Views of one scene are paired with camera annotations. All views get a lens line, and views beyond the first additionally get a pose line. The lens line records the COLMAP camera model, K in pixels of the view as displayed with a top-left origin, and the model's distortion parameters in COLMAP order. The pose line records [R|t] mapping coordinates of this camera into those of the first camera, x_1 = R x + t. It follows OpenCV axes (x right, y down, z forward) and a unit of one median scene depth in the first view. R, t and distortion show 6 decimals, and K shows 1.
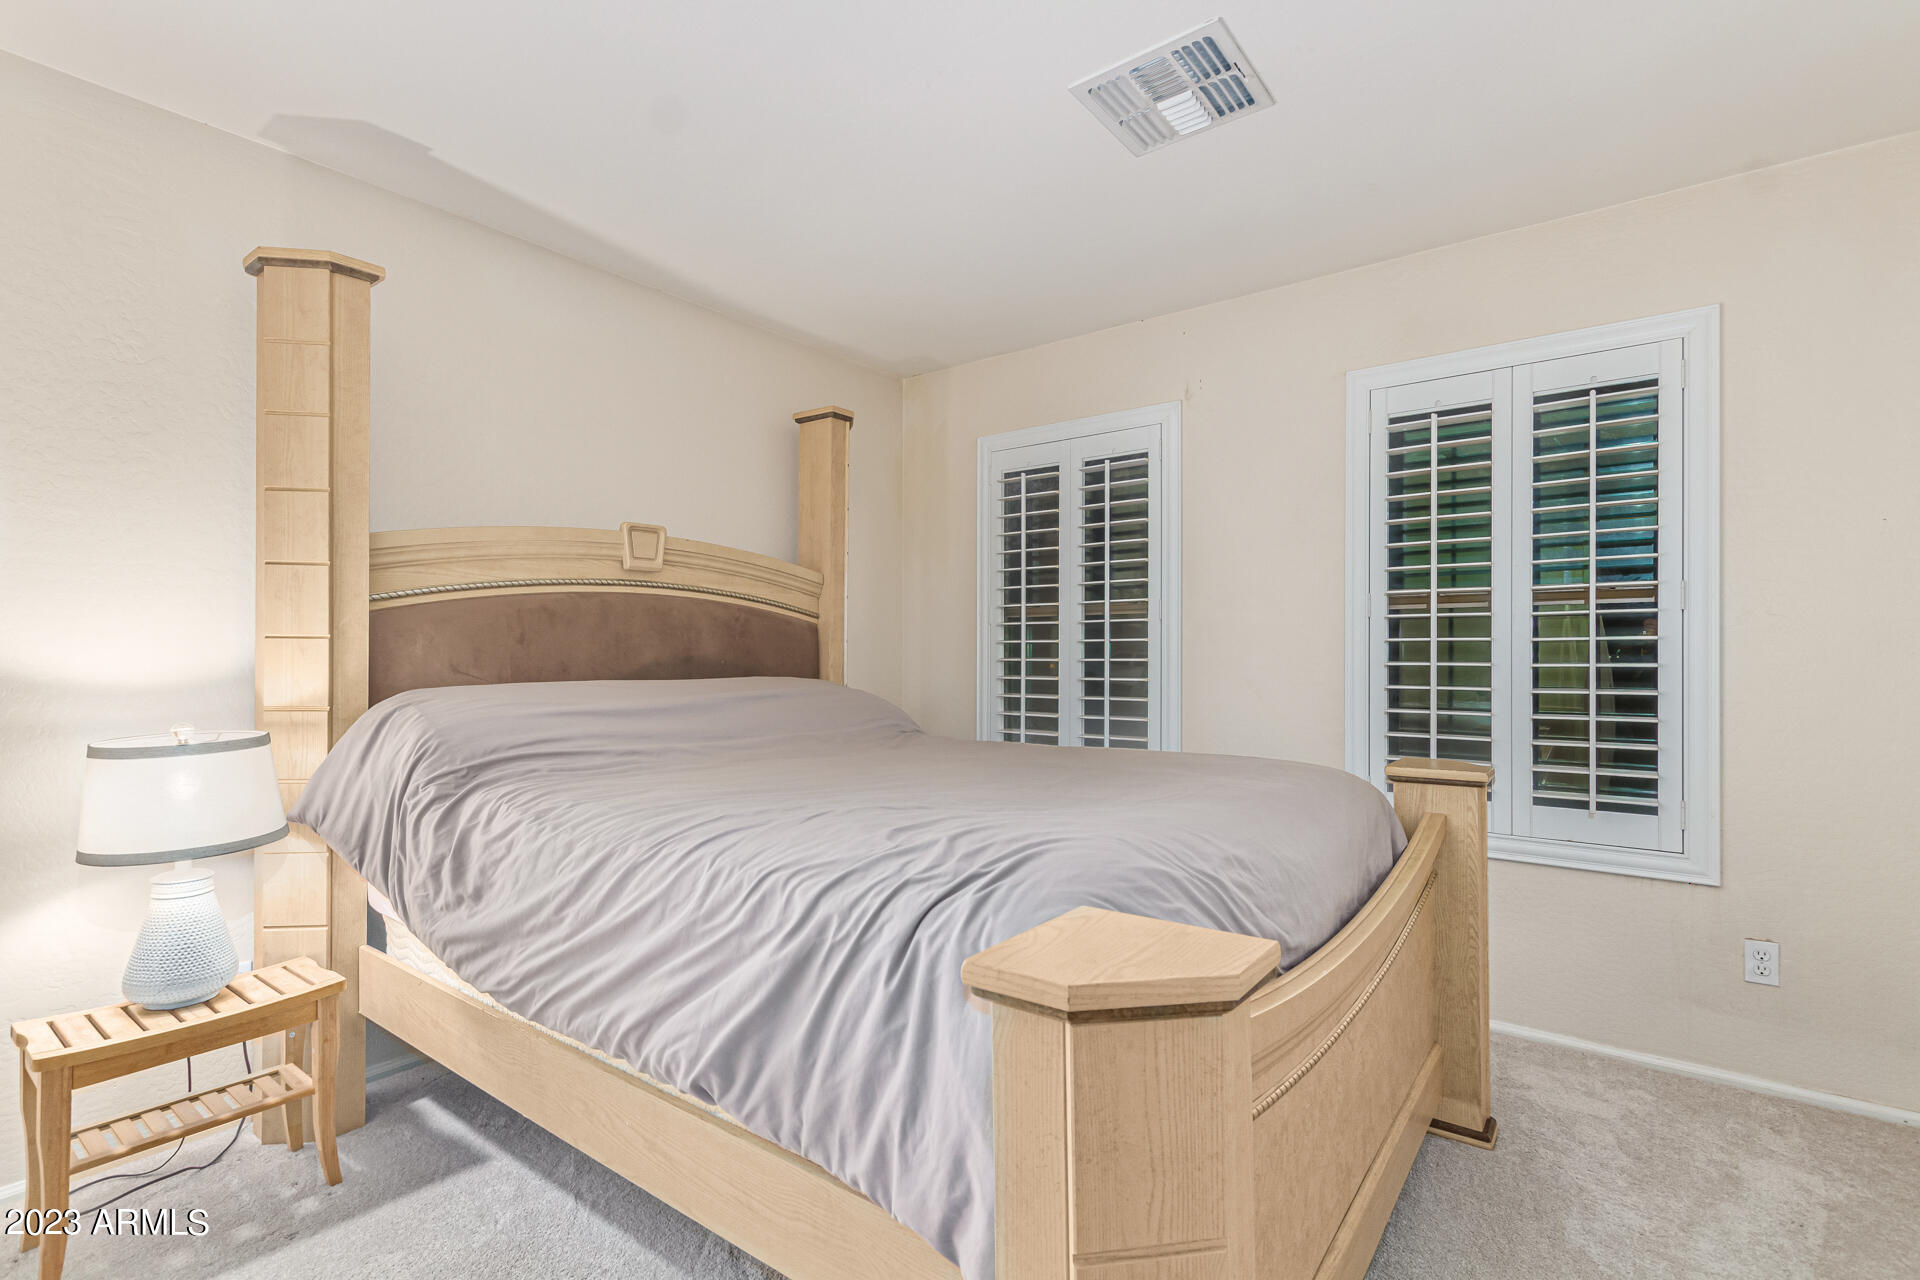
lens RADIAL K [[877.8, 0, 978.9], [0, 877.8, 647.9], [0, 0, 1]] dist [0.008227, 0.000110]
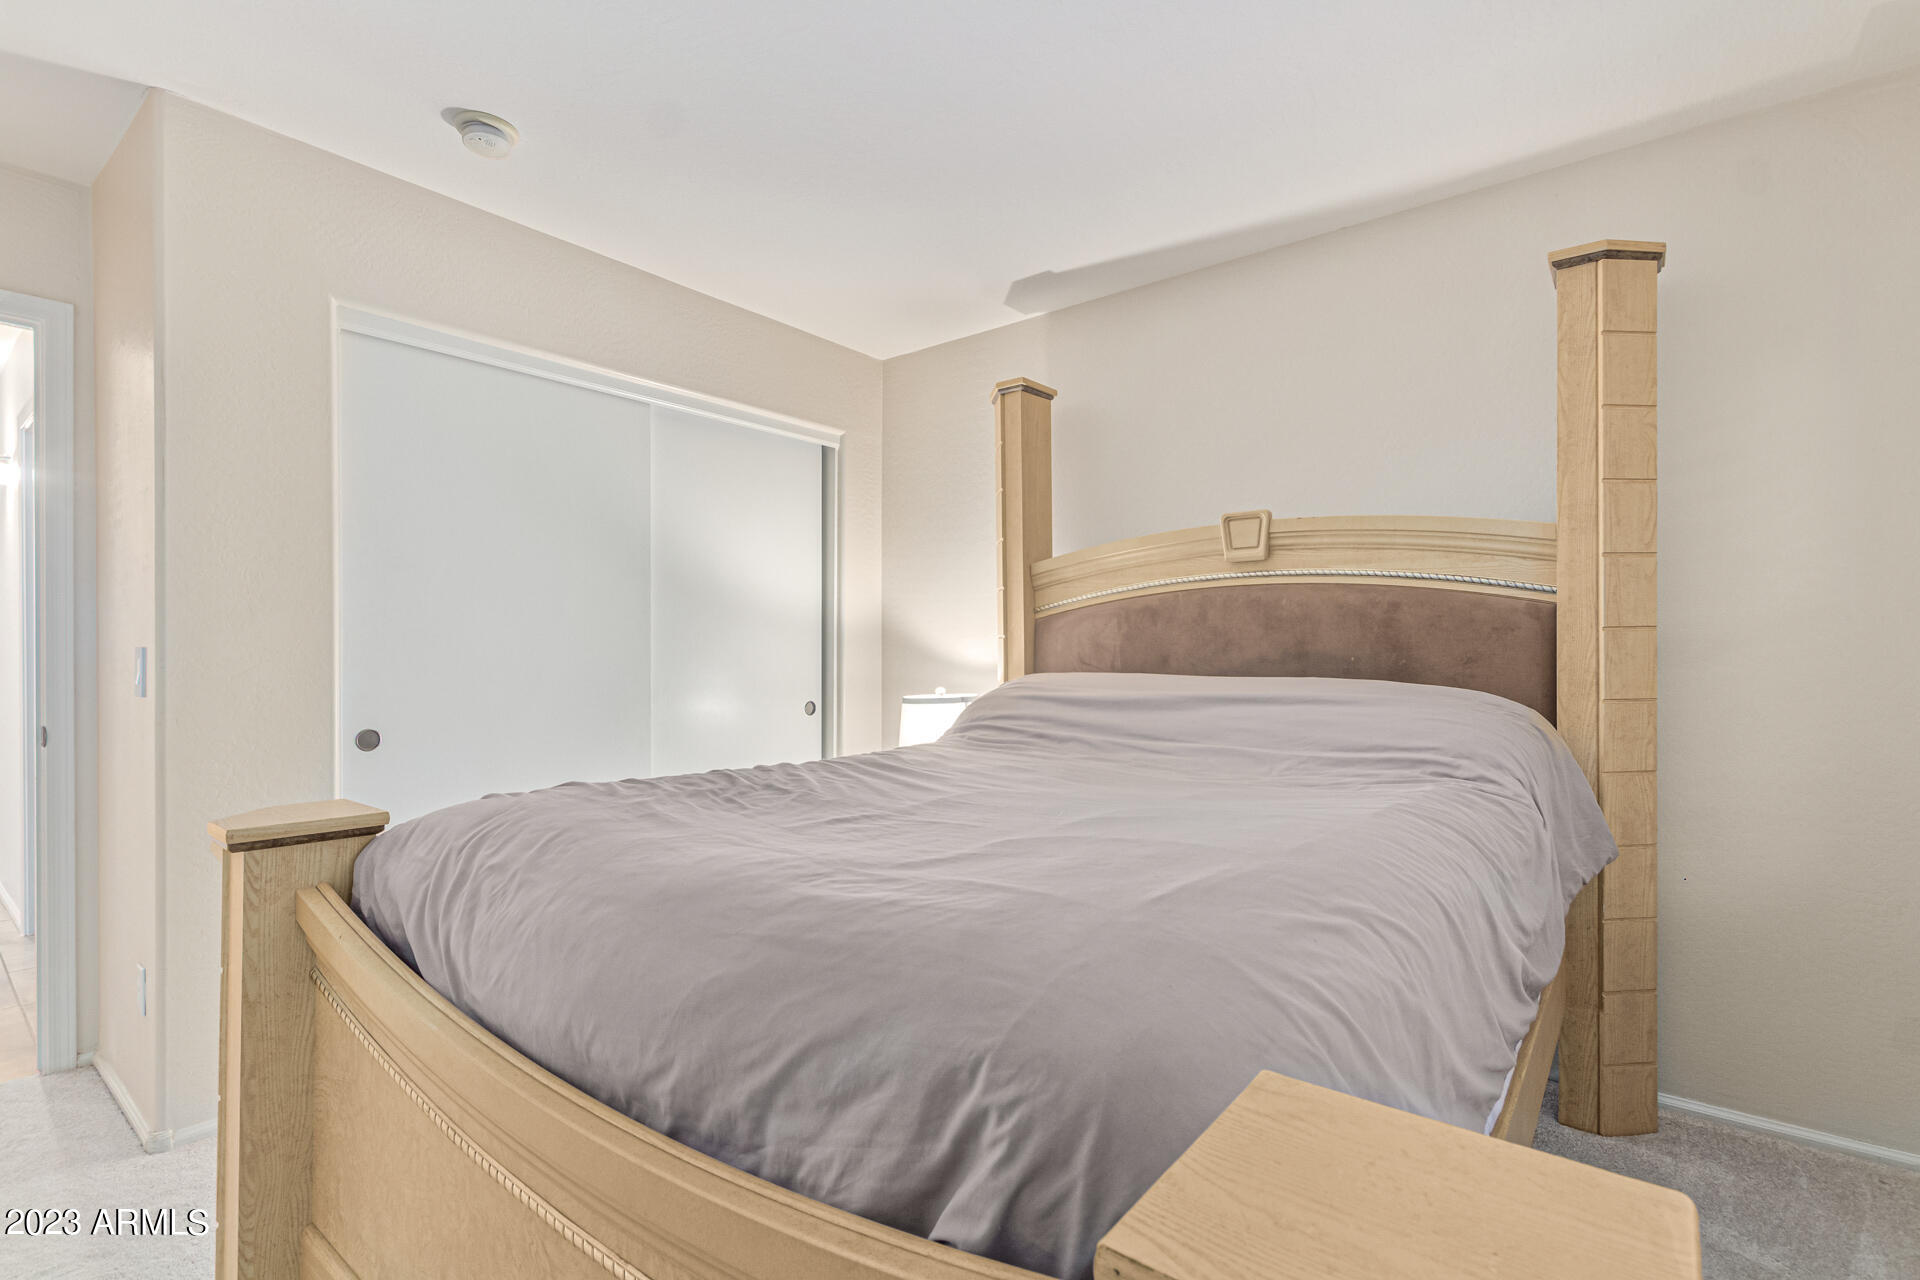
lens RADIAL K [[877.8, 0, 965.9], [0, 877.8, 643.1], [0, 0, 1]] dist [0.008227, 0.000110]
pose [[-0.031615, -0.003374, -0.999494, 5.565559], [0.005723, 0.999977, -0.003556, 0.025224], [0.999484, -0.005833, -0.031595, 6.981510]]
